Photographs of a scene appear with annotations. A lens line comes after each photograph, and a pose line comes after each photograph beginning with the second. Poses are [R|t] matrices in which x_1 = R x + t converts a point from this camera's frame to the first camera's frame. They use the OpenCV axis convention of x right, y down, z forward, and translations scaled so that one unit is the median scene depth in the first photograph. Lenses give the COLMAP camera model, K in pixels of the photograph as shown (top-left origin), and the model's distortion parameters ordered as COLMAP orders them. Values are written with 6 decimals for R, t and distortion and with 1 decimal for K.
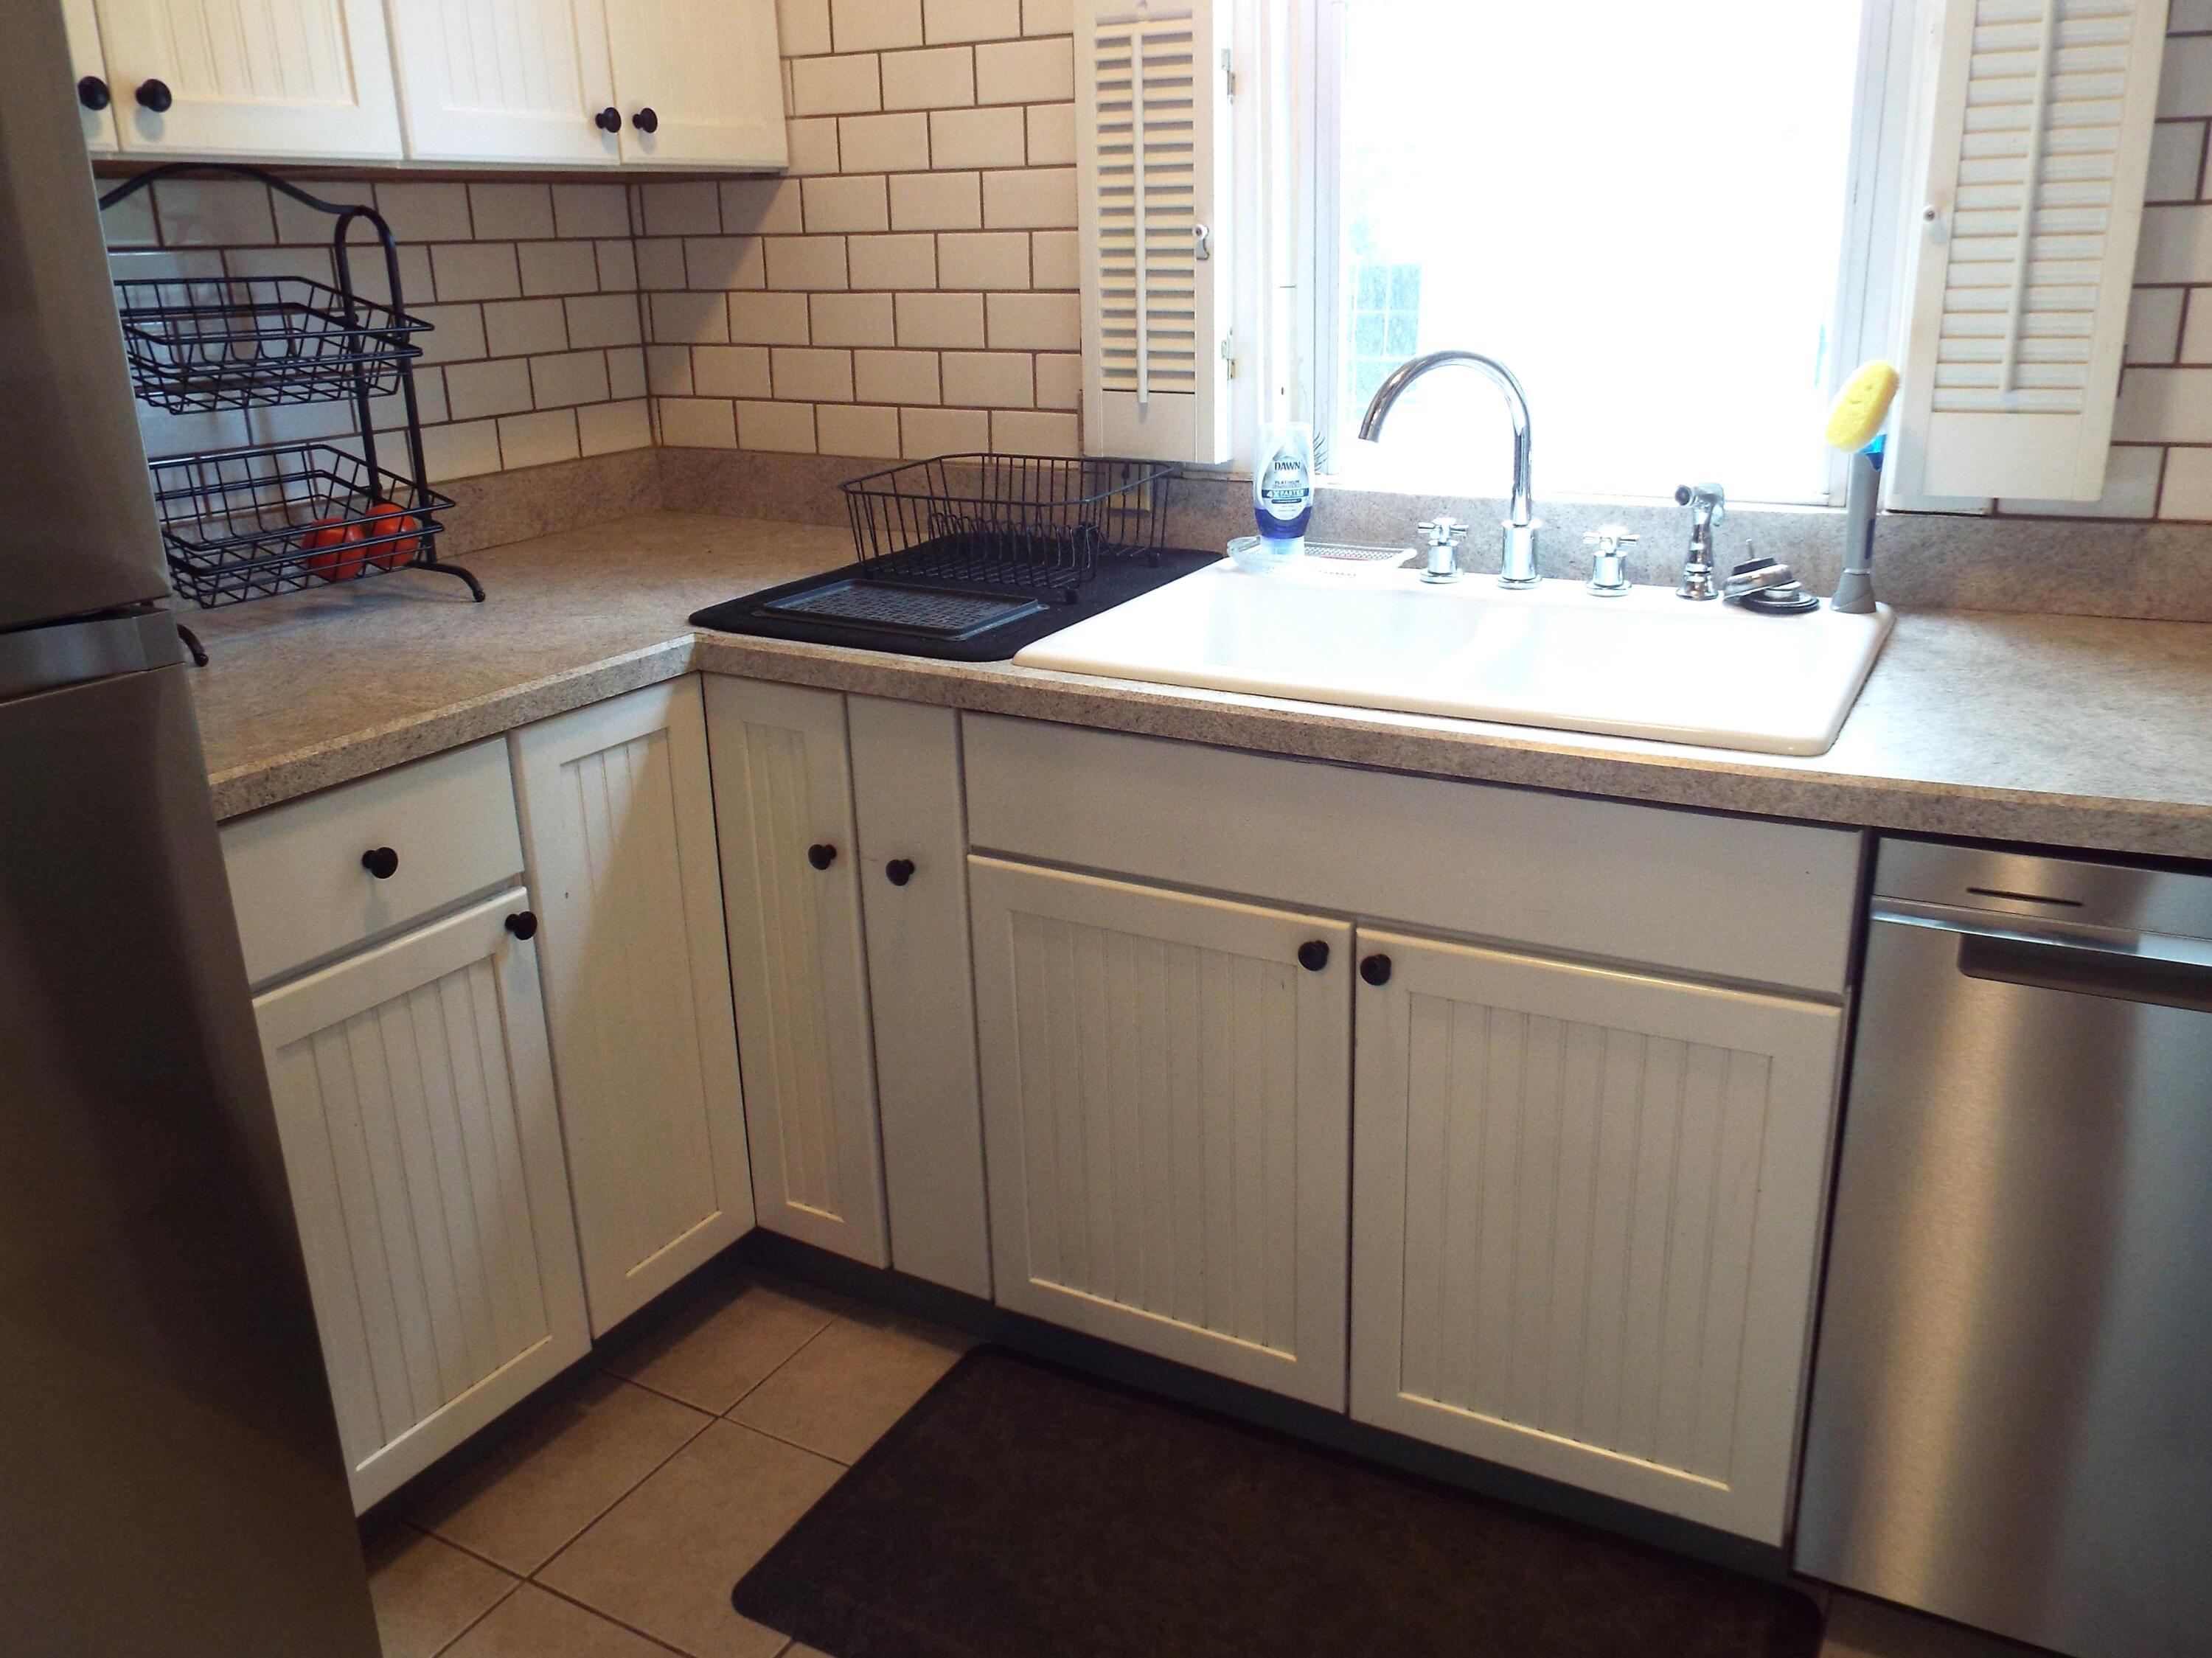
lens RADIAL K [[1764.9, 0, 1106.0], [0, 1764.9, 829.0], [0, 0, 1]] dist [-0.028946, 0.034342]
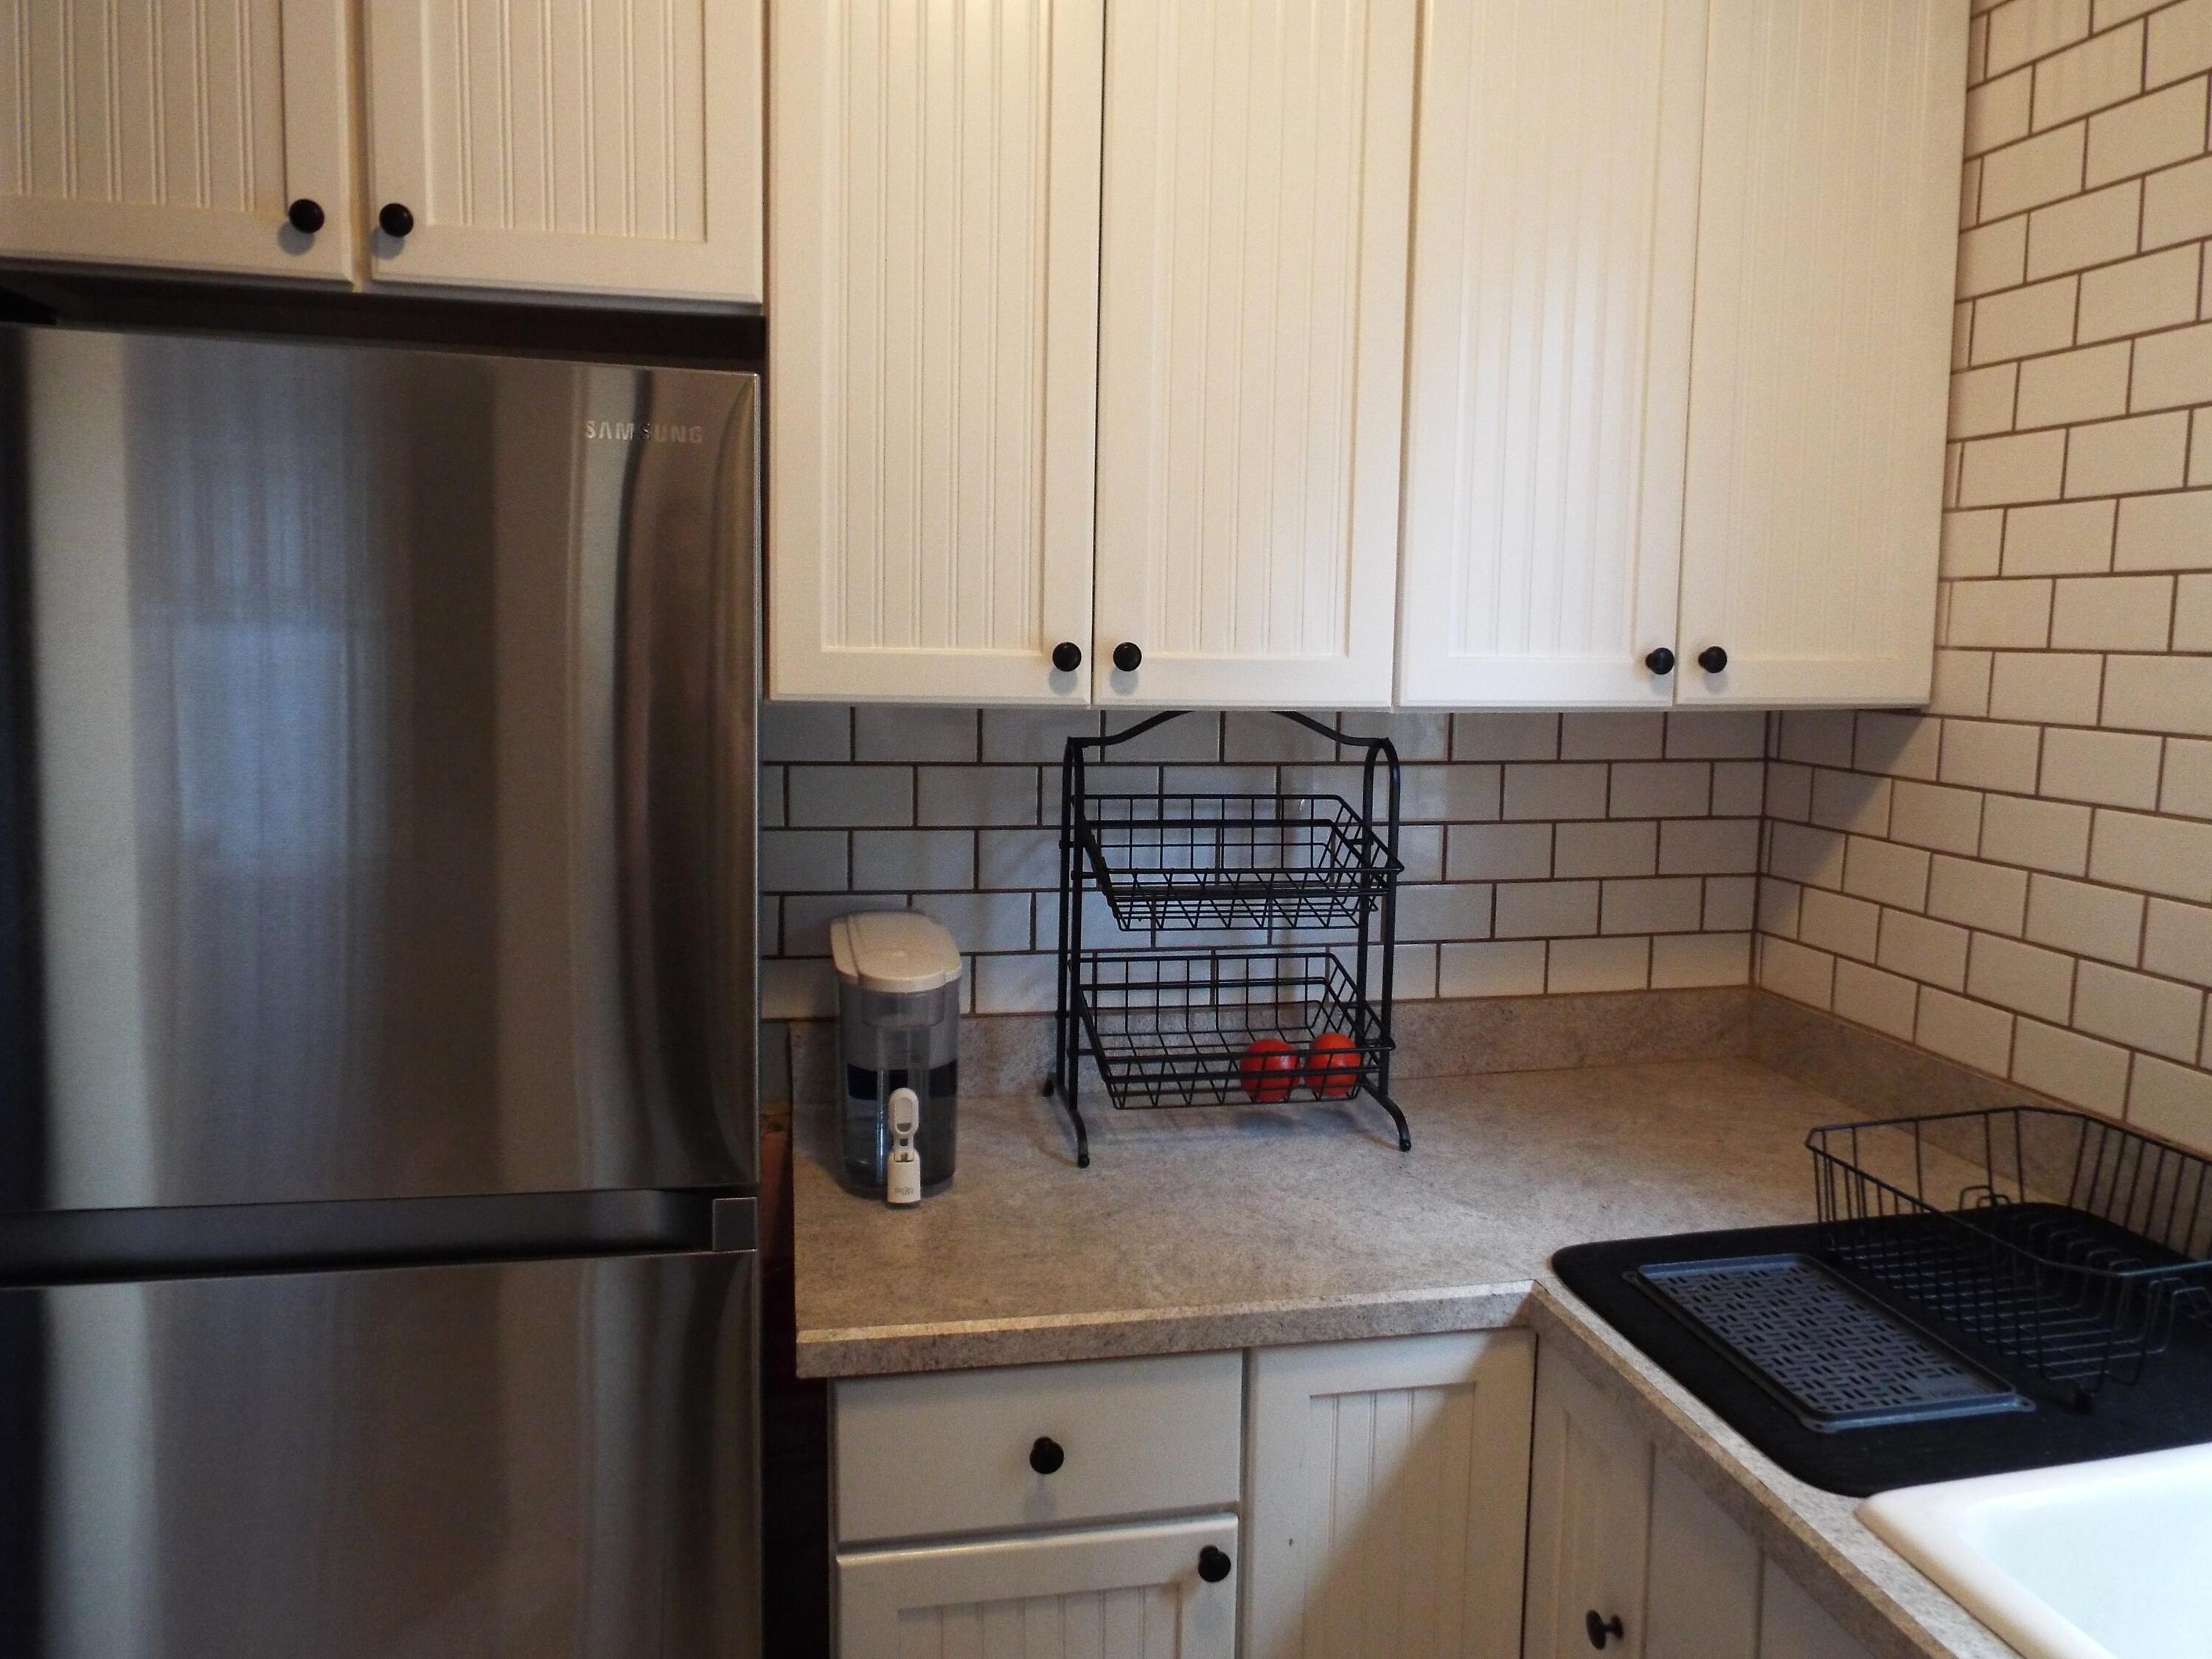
lens RADIAL K [[1575.2, 0, 1127.3], [0, 1575.2, 823.9], [0, 0, 1]] dist [-0.026788, 0.008899]
pose [[0.646238, 0.120042, -0.753635, 0.155652], [-0.266381, 0.960917, -0.075361, -0.194072], [0.715135, 0.249455, 0.652958, 0.310166]]
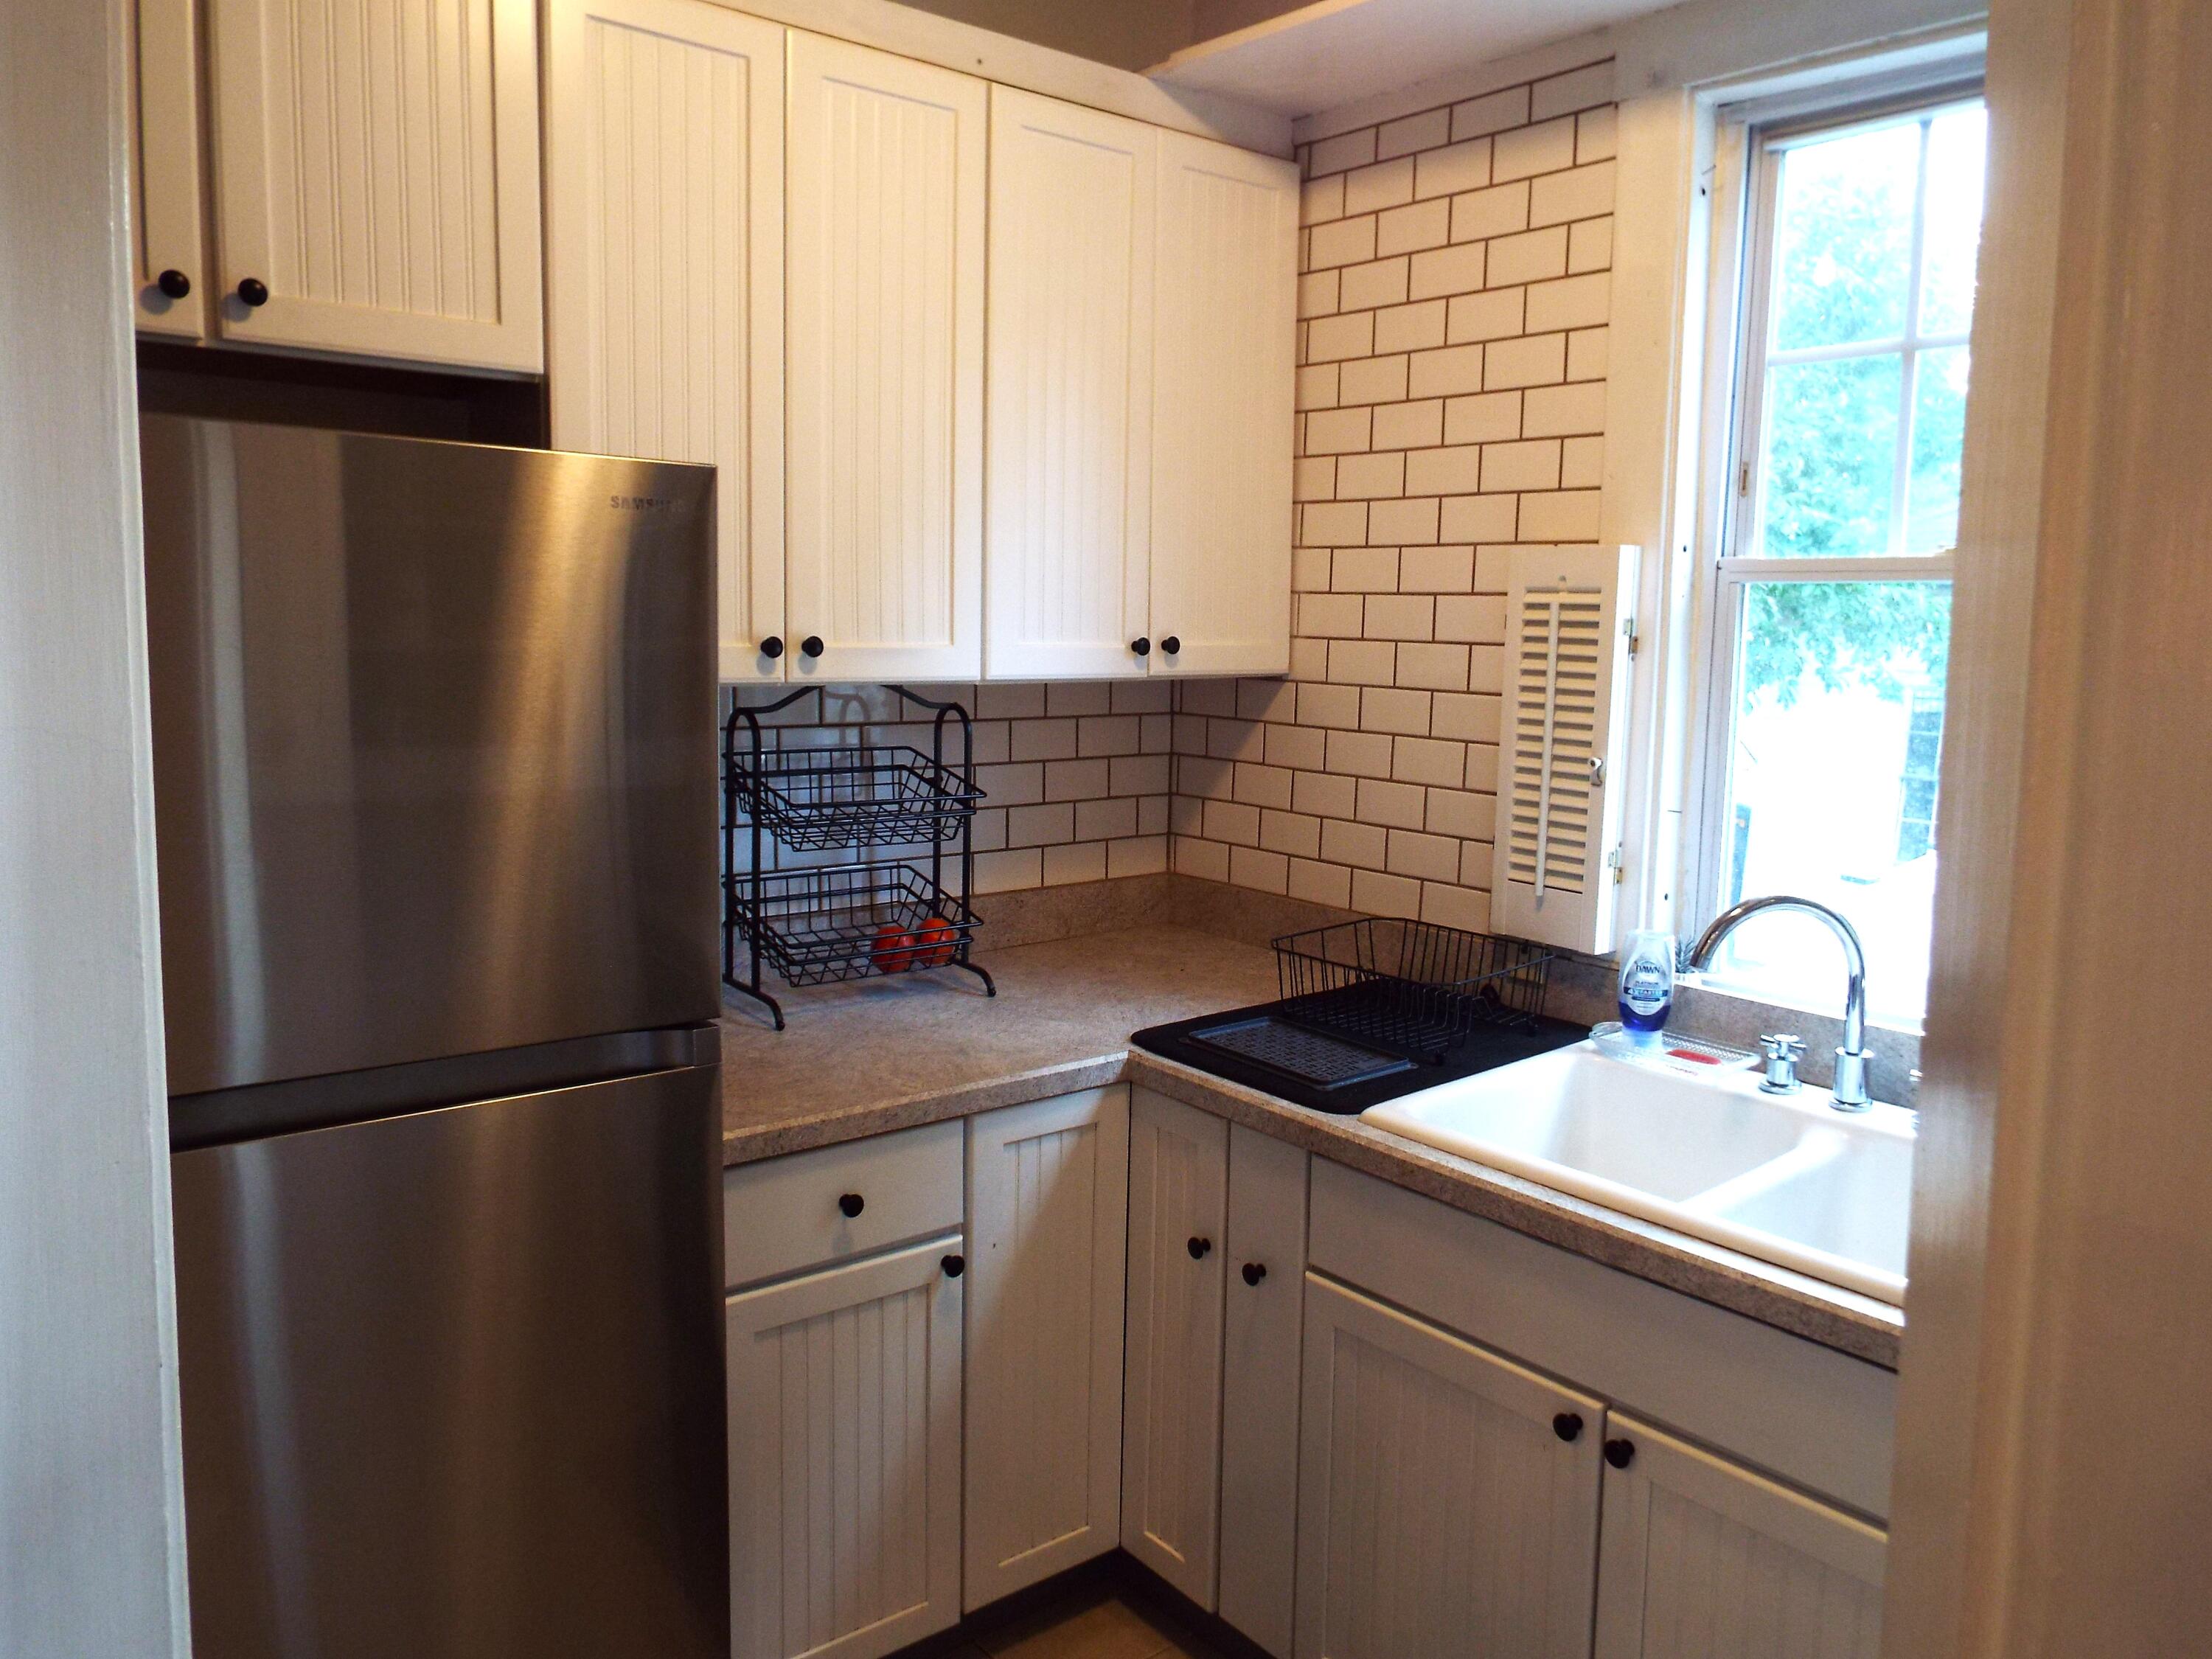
lens RADIAL K [[1613.3, 0, 1108.7], [0, 1613.3, 825.0], [0, 0, 1]] dist [-0.041549, 0.067305]
pose [[0.929057, 0.088445, -0.359209, 0.143667], [-0.155230, 0.974584, -0.161522, -0.073975], [0.335794, 0.205823, 0.919173, -0.096497]]
